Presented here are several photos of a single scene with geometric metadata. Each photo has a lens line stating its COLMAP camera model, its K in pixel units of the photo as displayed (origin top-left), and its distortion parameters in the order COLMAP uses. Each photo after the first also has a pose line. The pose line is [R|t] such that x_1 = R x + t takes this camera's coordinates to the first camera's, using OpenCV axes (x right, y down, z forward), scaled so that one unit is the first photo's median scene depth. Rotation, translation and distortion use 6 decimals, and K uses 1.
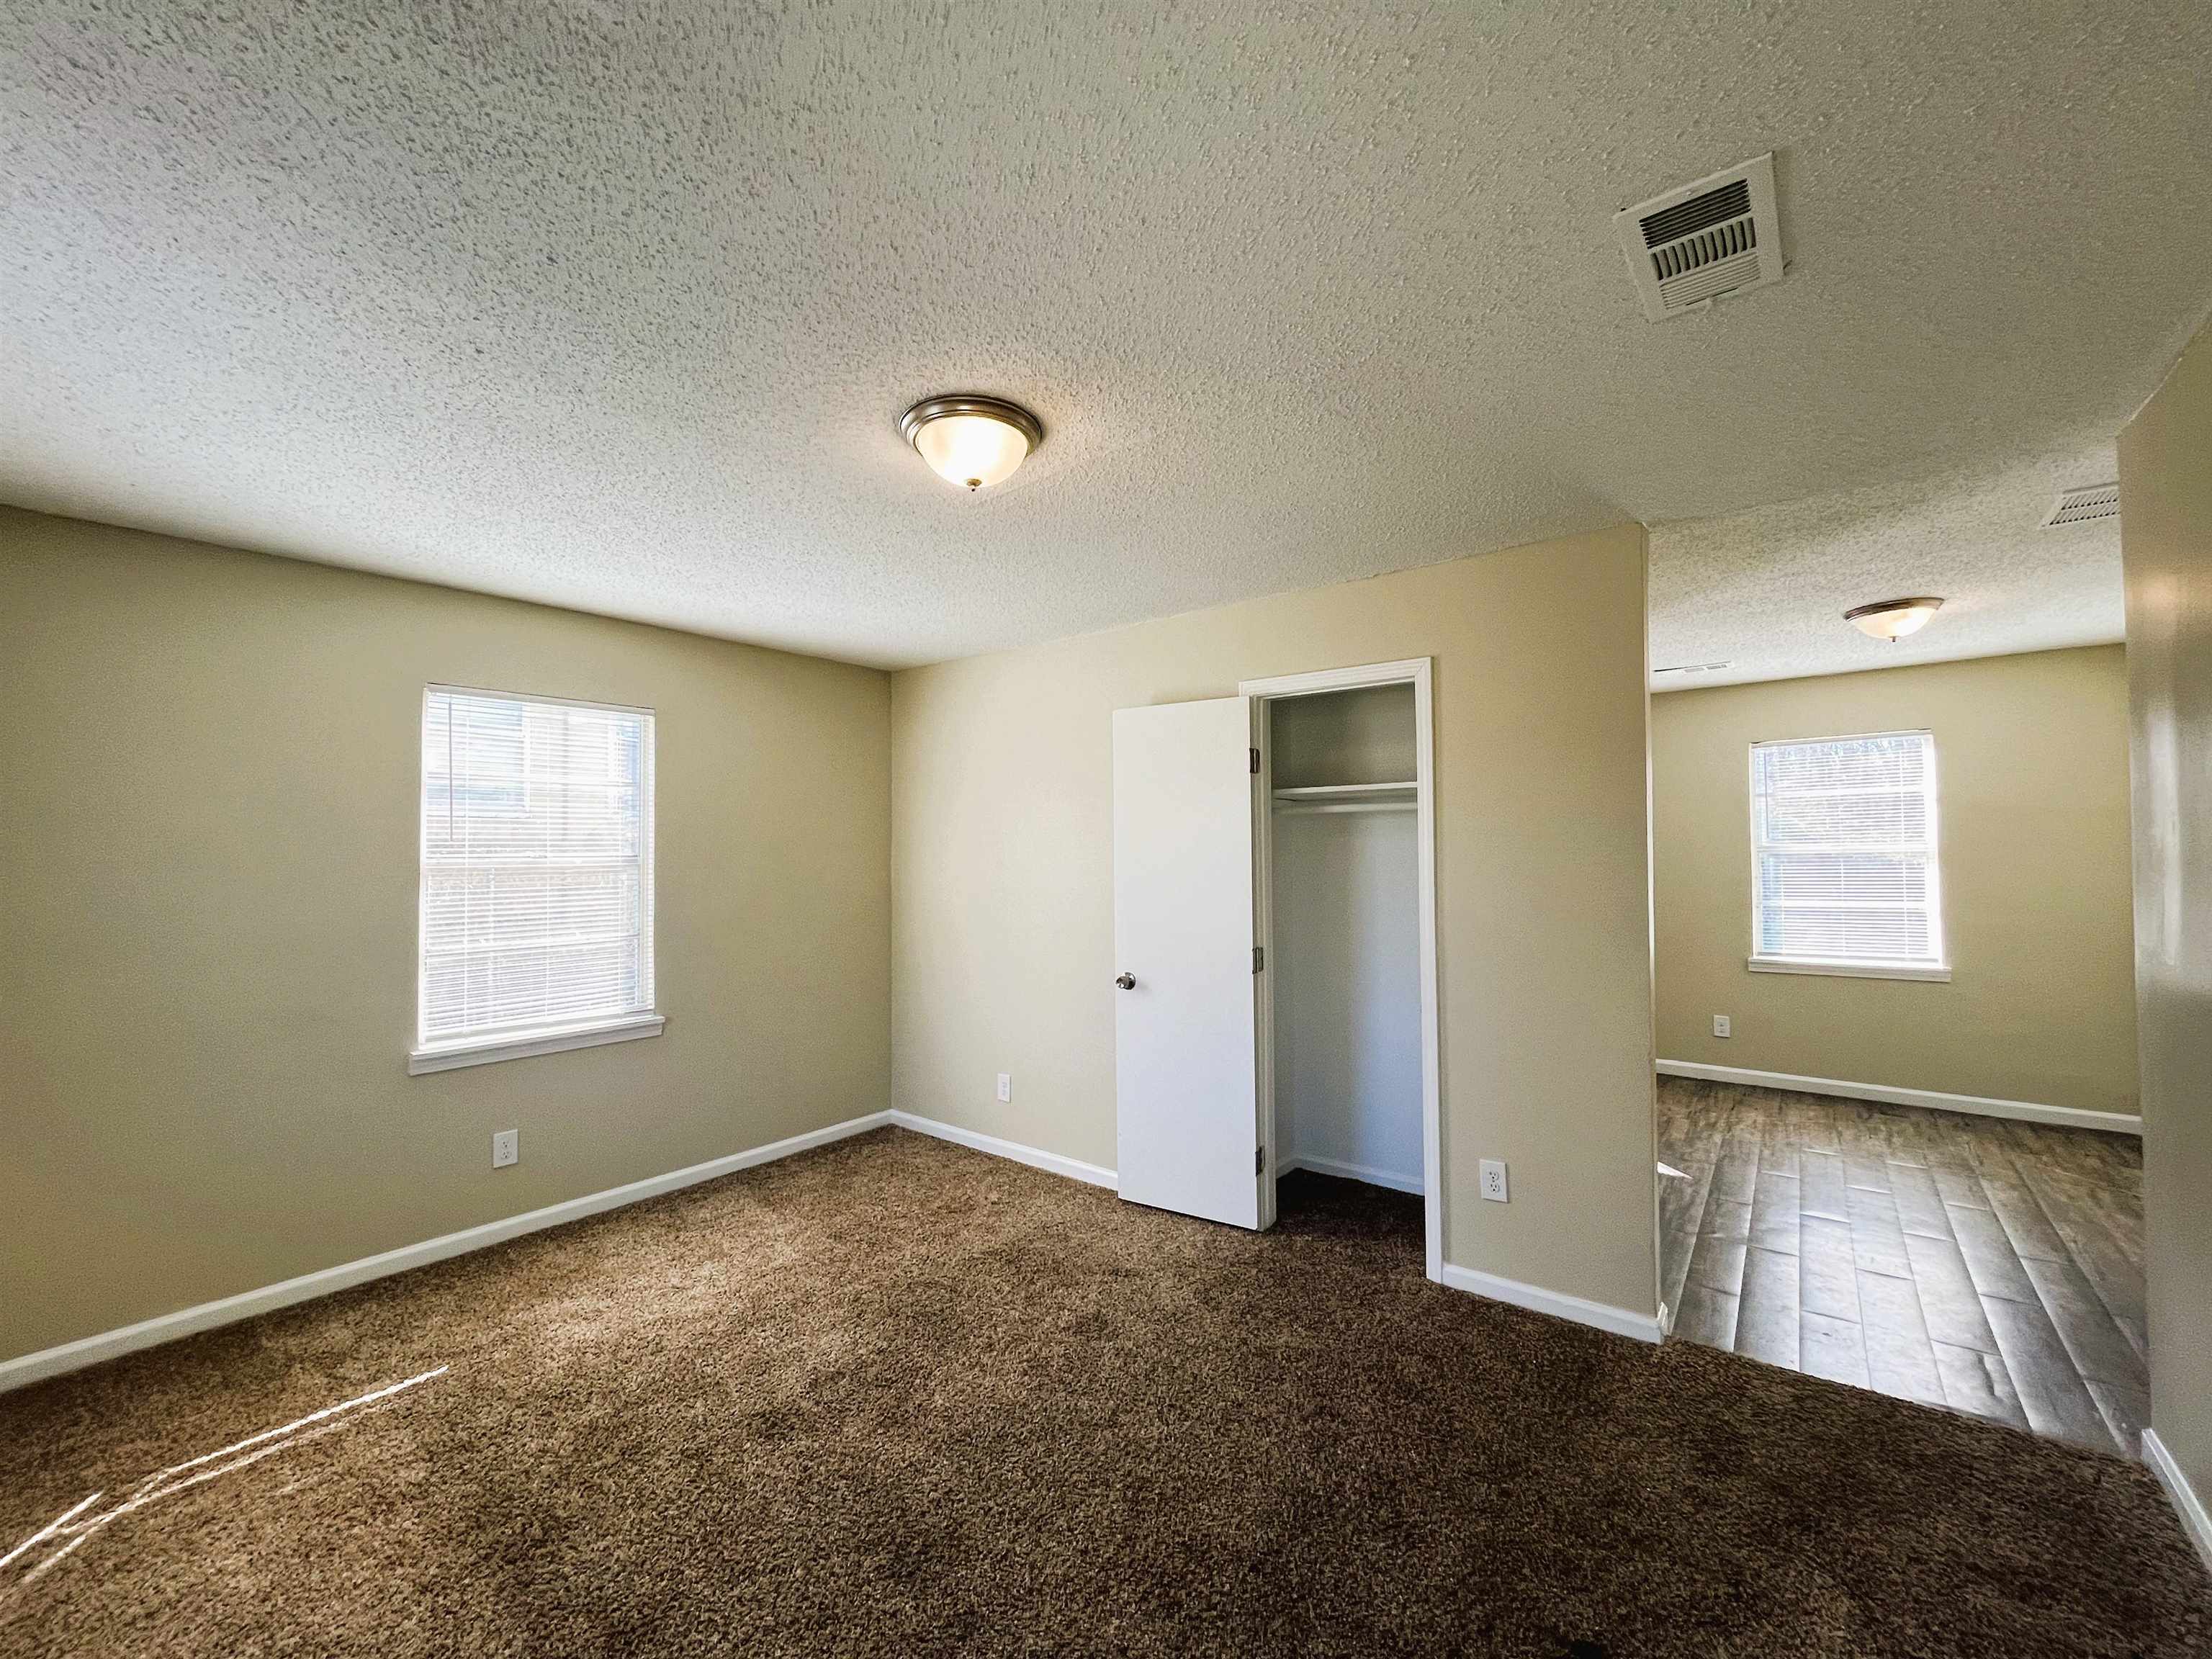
lens RADIAL K [[887.4, 0, 1102.6], [0, 887.4, 823.1], [0, 0, 1]] dist [0.000352, -0.000161]
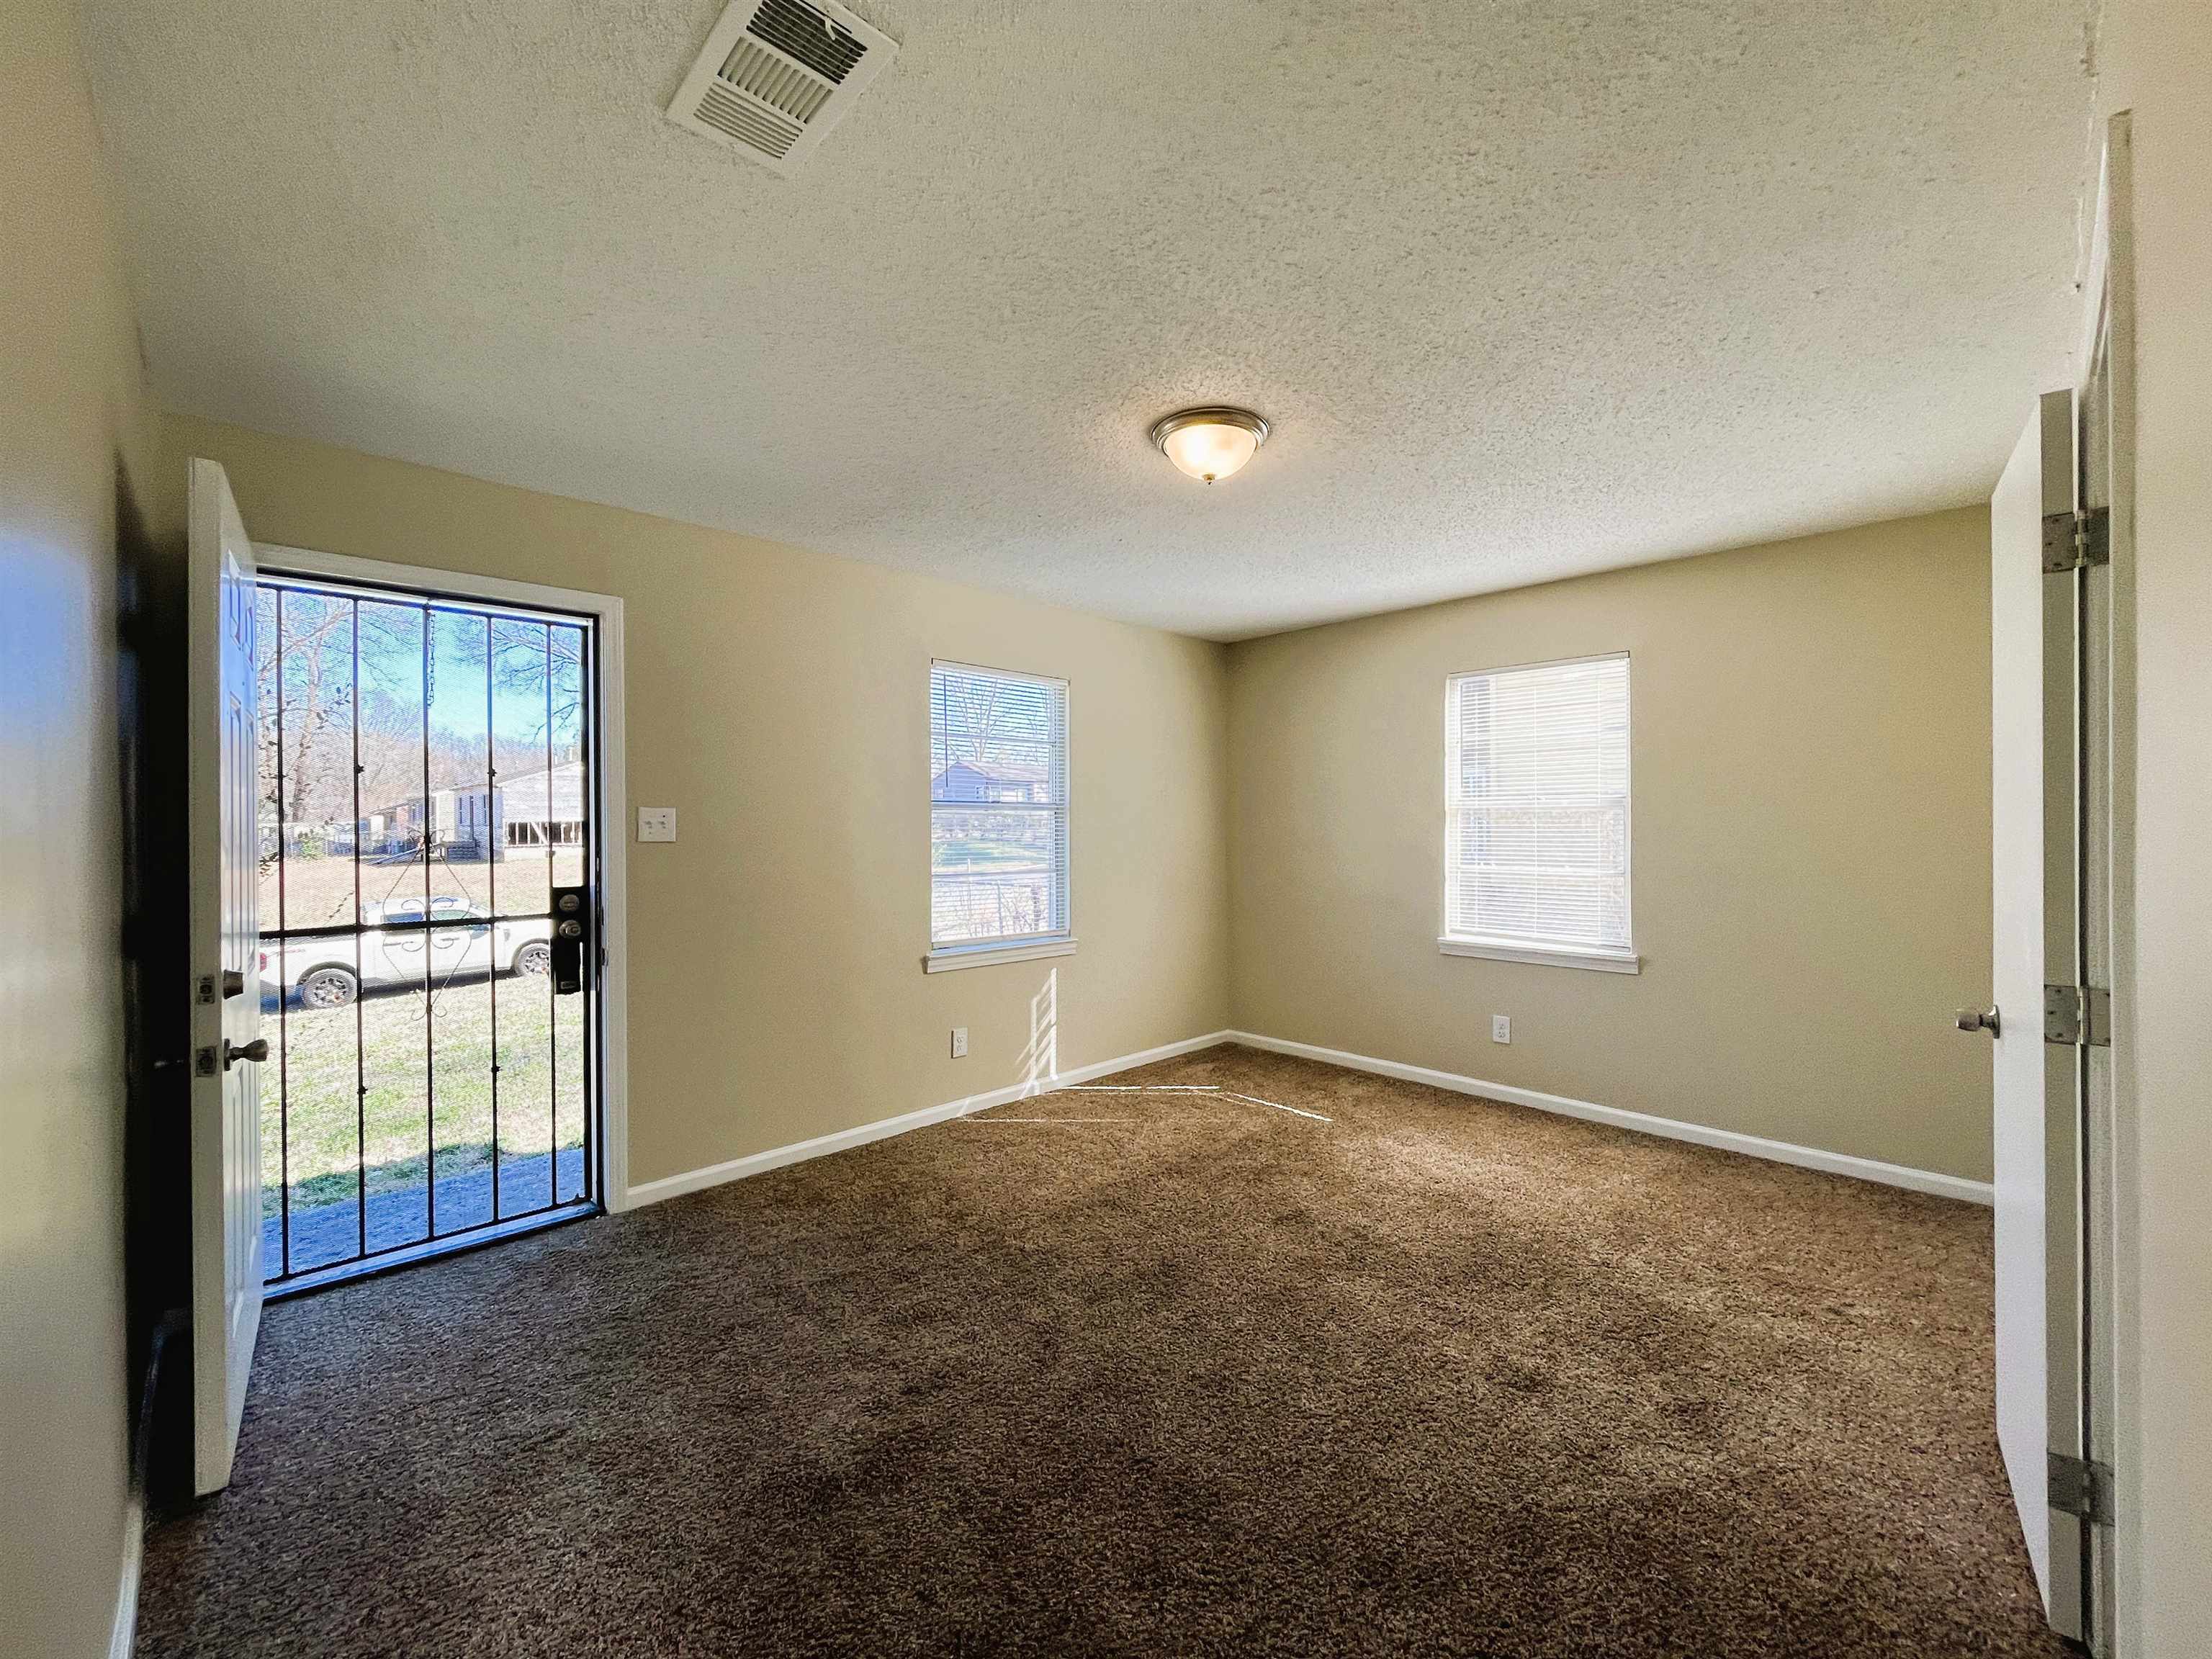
lens RADIAL K [[887.4, 0, 1102.6], [0, 887.4, 823.1], [0, 0, 1]] dist [0.000352, -0.000161]
pose [[-0.120332, 0.010942, -0.992673, 0.707542], [0.039678, 0.999193, 0.006205, 0.045558], [0.991941, -0.038640, -0.120669, 0.650675]]
